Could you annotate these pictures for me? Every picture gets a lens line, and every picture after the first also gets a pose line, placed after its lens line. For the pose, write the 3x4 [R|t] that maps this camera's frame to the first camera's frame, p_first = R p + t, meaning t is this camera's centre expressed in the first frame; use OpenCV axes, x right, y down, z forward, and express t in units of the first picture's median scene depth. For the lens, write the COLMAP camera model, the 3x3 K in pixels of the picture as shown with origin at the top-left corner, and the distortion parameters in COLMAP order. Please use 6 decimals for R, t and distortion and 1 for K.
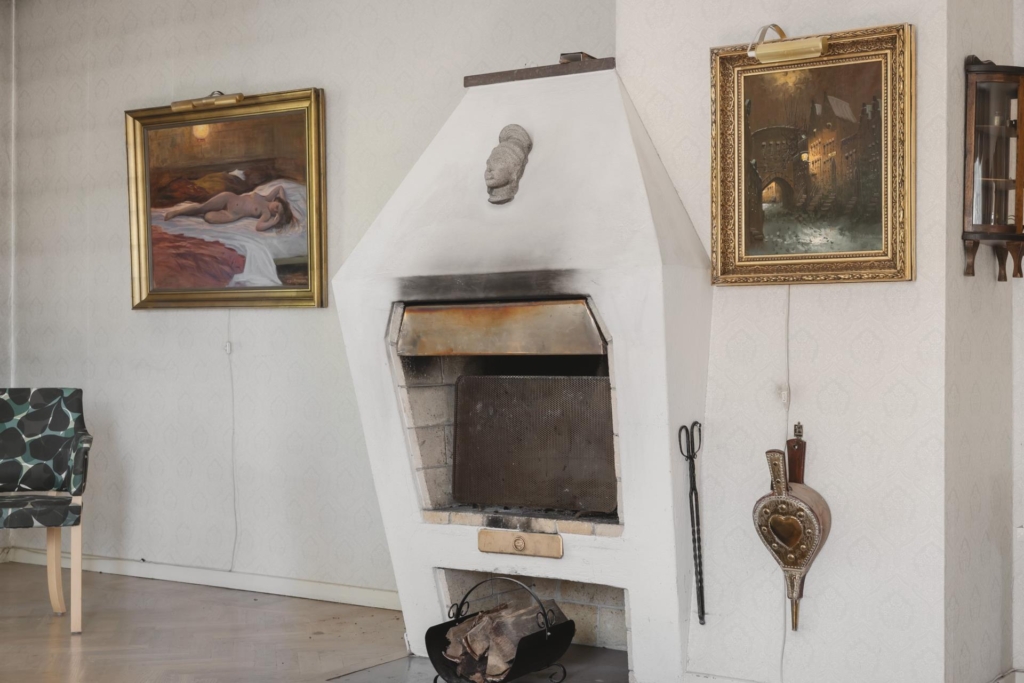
lens RADIAL K [[1503.4, 0, 512.0], [0, 1503.4, 341.5], [0, 0, 1]] dist [0.108810, -0.041613]
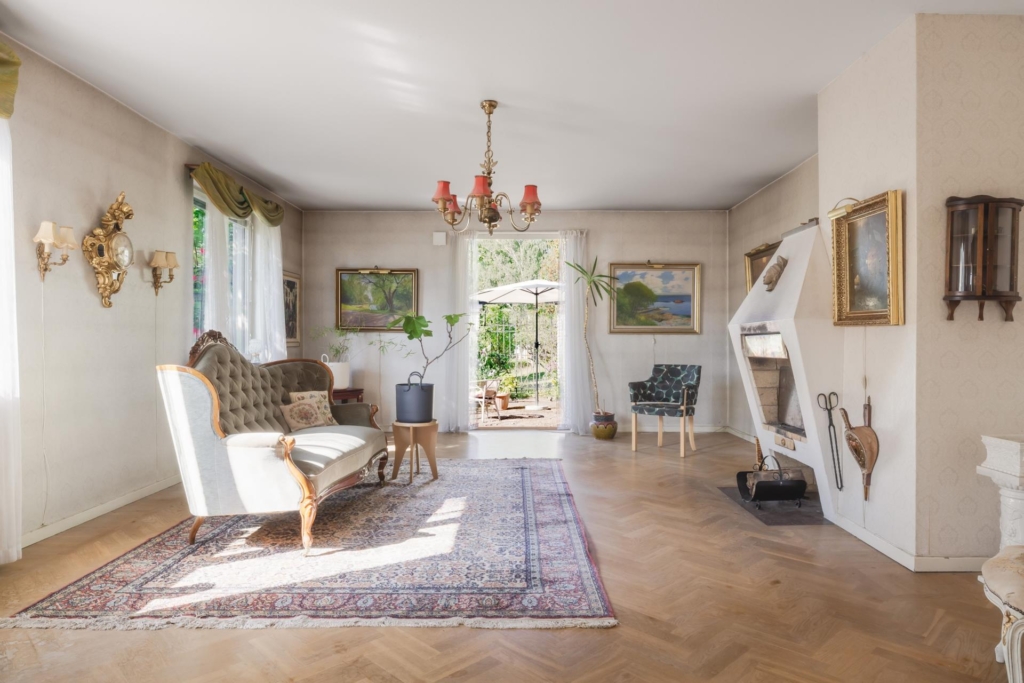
lens RADIAL K [[644.8, 0, 512.0], [0, 644.8, 341.5], [0, 0, 1]] dist [0.021662, -0.000658]
pose [[0.581344, 0.004706, -0.813645, 0.600459], [-0.003765, 0.999988, 0.003094, -0.017845], [0.813650, 0.001265, 0.581354, 0.125225]]
